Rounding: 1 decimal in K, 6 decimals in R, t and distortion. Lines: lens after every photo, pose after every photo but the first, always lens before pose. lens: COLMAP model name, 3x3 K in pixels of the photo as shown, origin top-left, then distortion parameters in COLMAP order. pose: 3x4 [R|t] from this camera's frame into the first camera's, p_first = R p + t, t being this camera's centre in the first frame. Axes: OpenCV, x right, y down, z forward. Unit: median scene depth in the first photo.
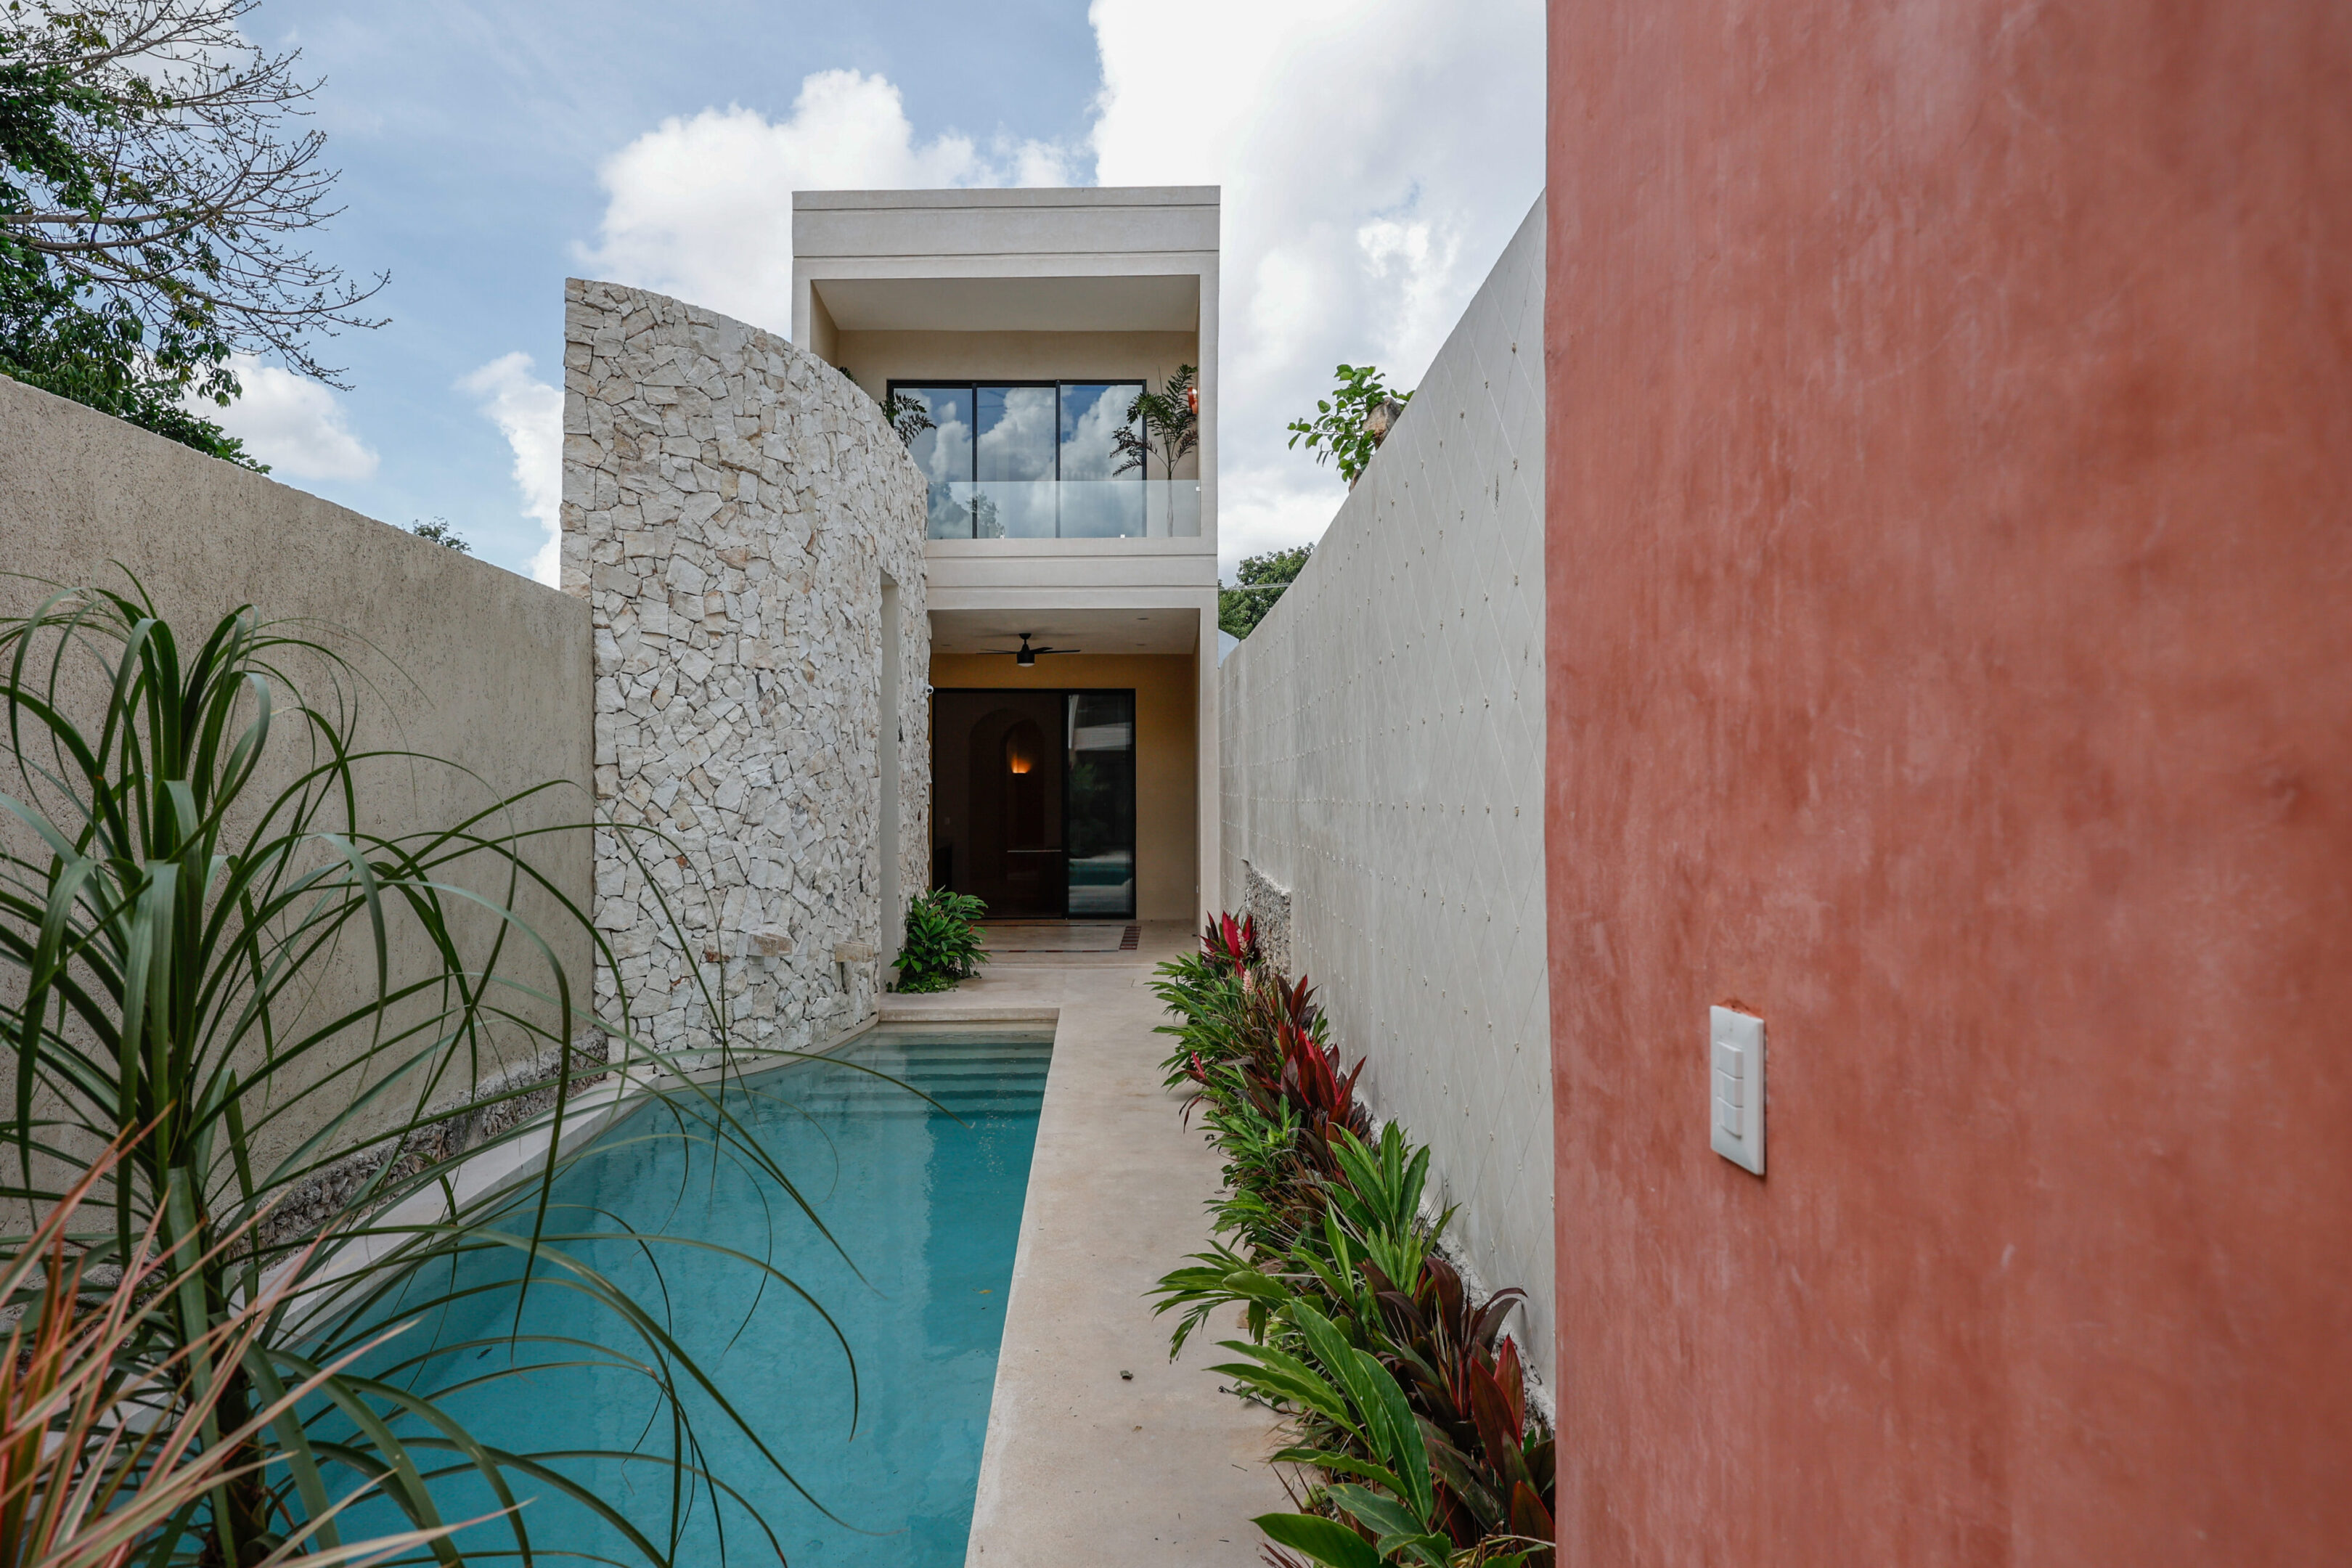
lens RADIAL K [[1339.0, 0, 1176.0], [0, 1339.0, 784.0], [0, 0, 1]] dist [-0.000219, -0.000028]
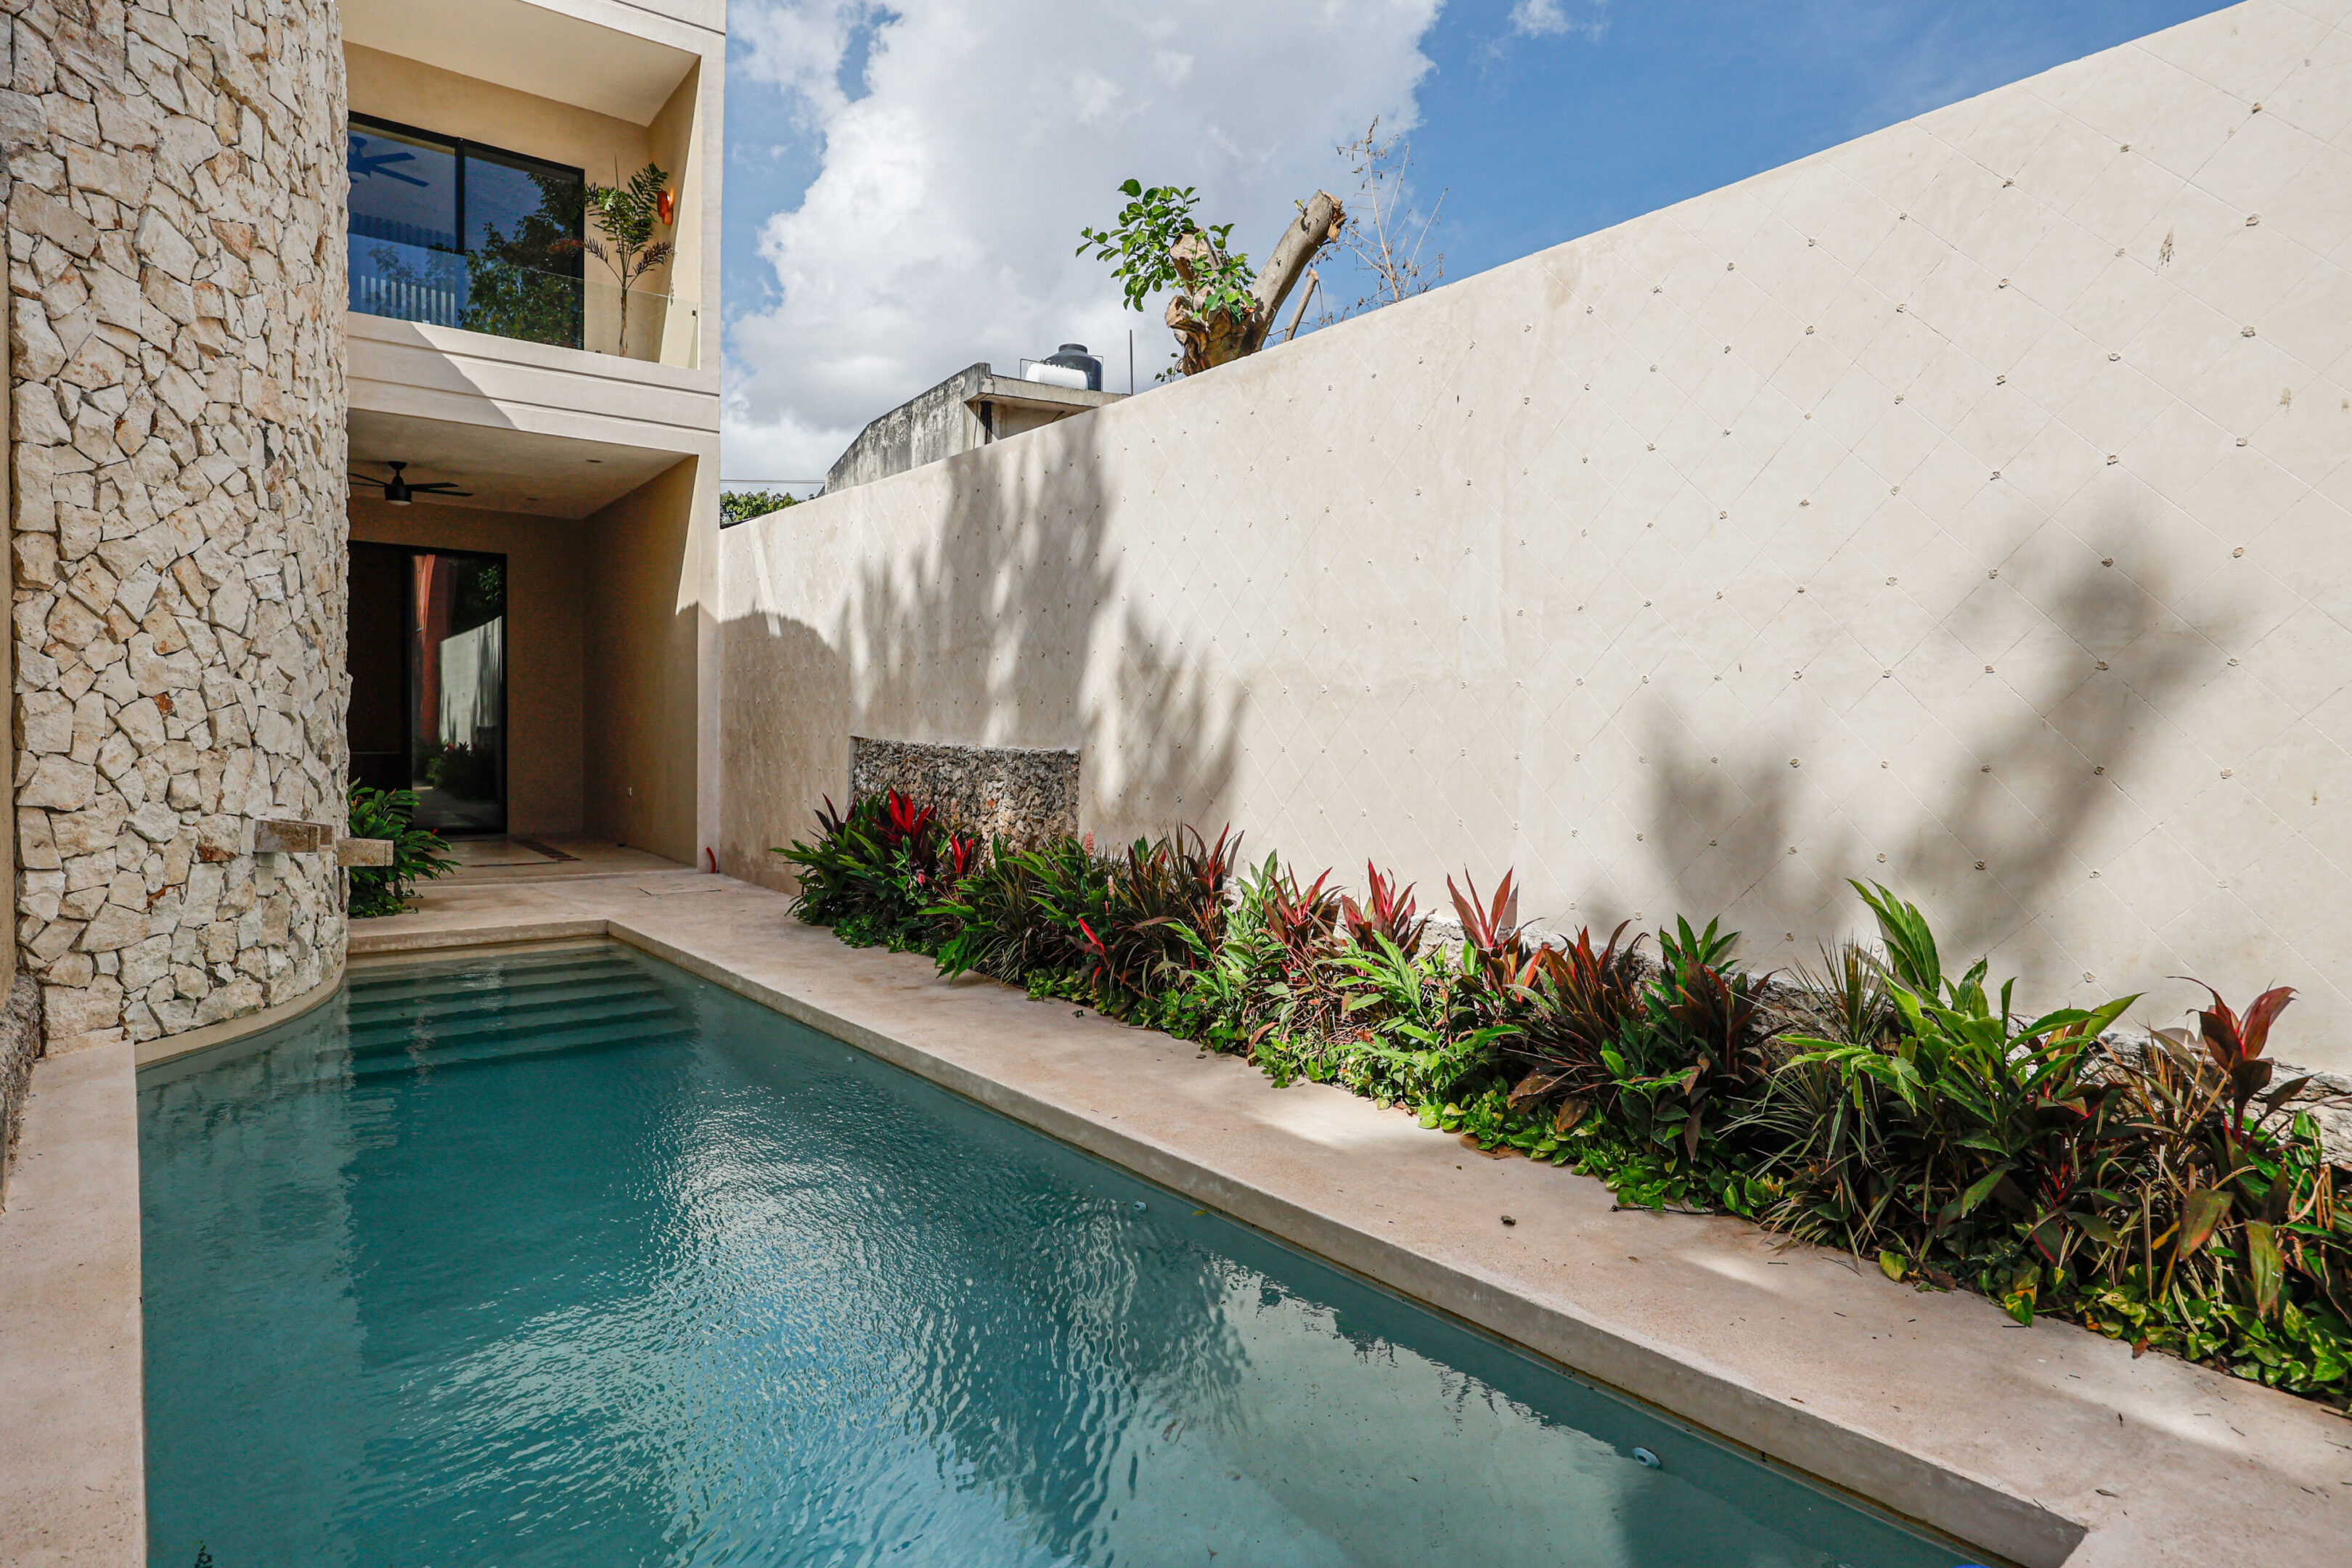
lens RADIAL K [[1289.1, 0, 1176.0], [0, 1289.1, 784.0], [0, 0, 1]] dist [0.004202, -0.000453]
pose [[0.804837, -0.006315, 0.593462, -0.343448], [-0.020831, 0.999027, 0.038881, 0.061533], [-0.593130, -0.043656, 0.803922, 0.222732]]
